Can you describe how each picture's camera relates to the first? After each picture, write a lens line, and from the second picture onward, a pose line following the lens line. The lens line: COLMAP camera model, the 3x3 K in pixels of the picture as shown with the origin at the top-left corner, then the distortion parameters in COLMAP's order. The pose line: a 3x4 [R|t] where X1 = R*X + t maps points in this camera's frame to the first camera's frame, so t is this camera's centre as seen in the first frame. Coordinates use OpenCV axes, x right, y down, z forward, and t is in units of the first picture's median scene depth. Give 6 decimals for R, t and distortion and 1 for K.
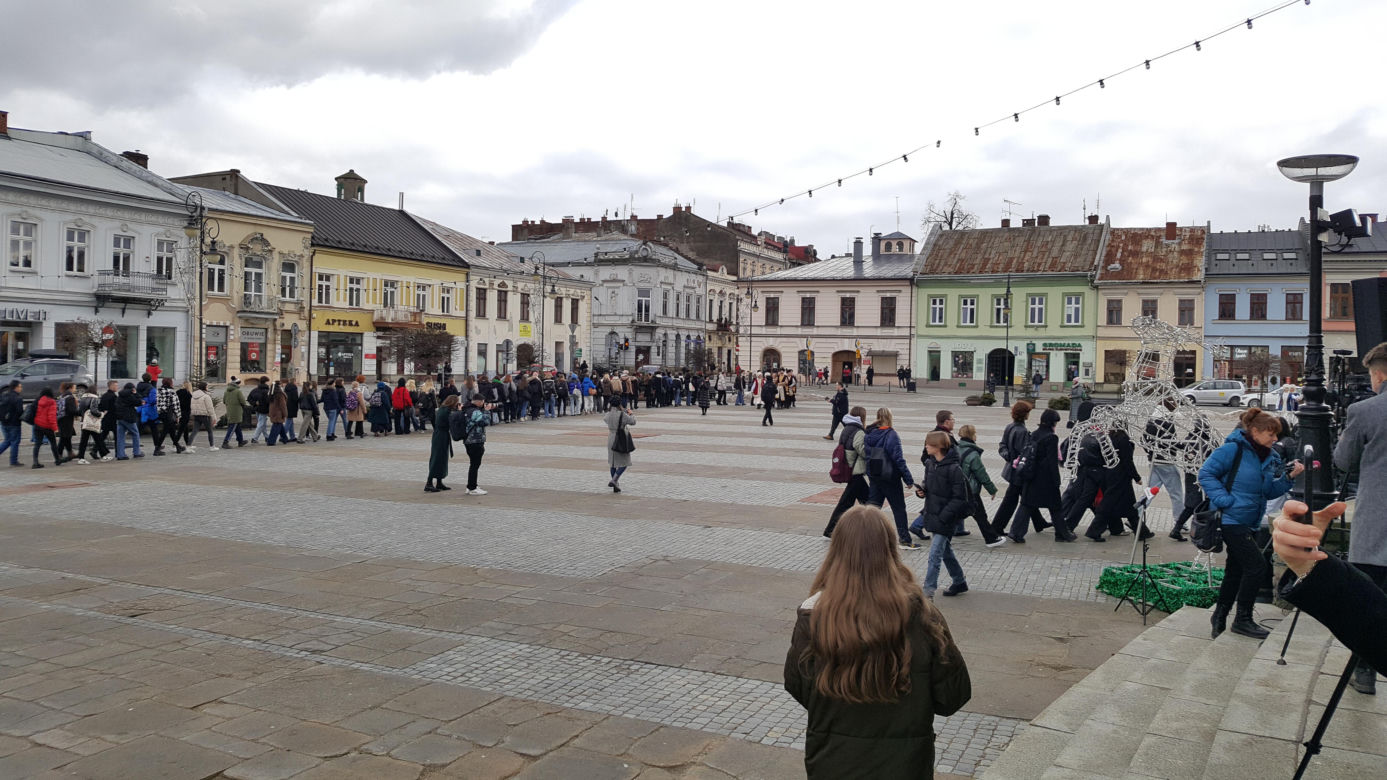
lens RADIAL K [[1103.3, 0, 703.5], [0, 1103.3, 390.1], [0, 0, 1]] dist [0.251599, -0.462622]
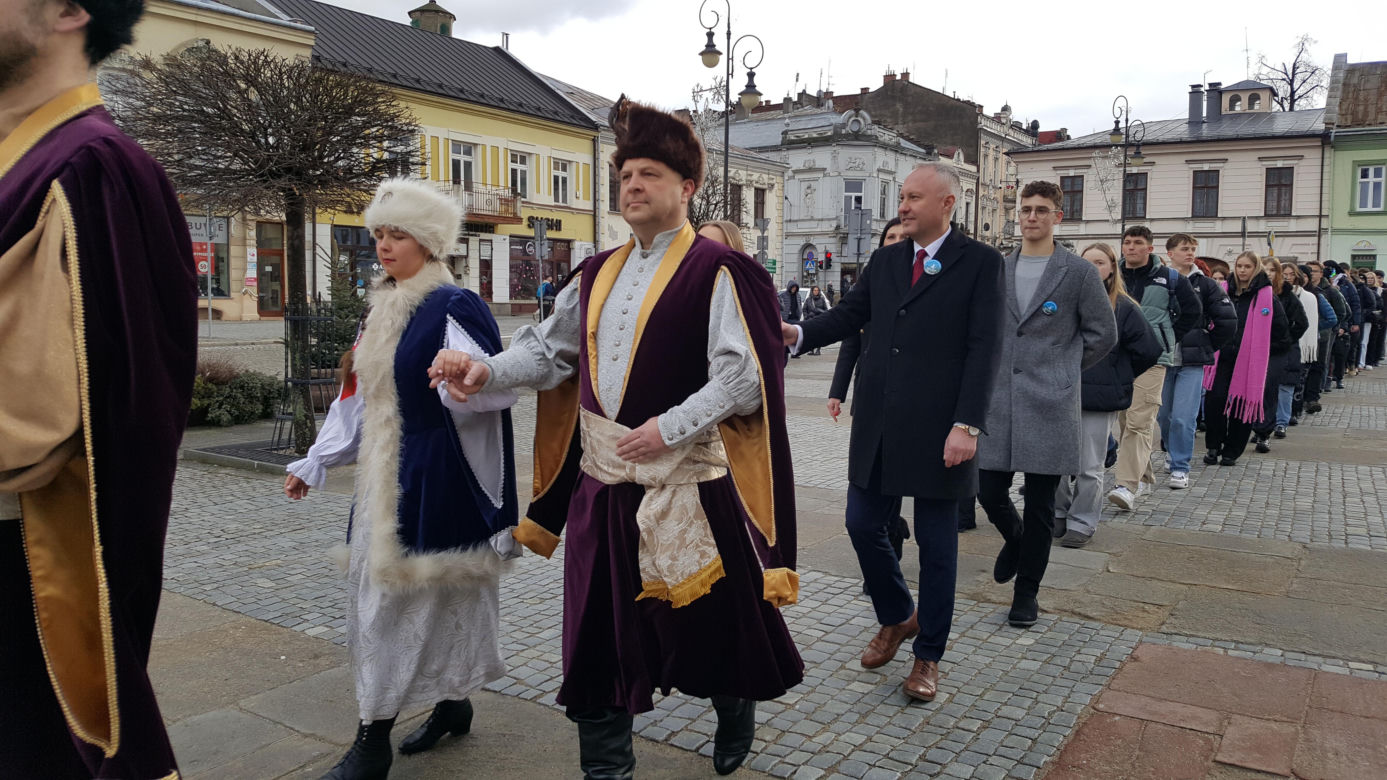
lens RADIAL K [[1103.3, 0, 703.5], [0, 1103.3, 390.1], [0, 0, 1]] dist [0.251599, -0.462622]
pose [[0.989774, 0.000692, -0.142643, -0.053363], [0.007265, 0.998446, 0.055253, 0.000507], [0.142459, -0.055725, 0.988231, 0.327239]]
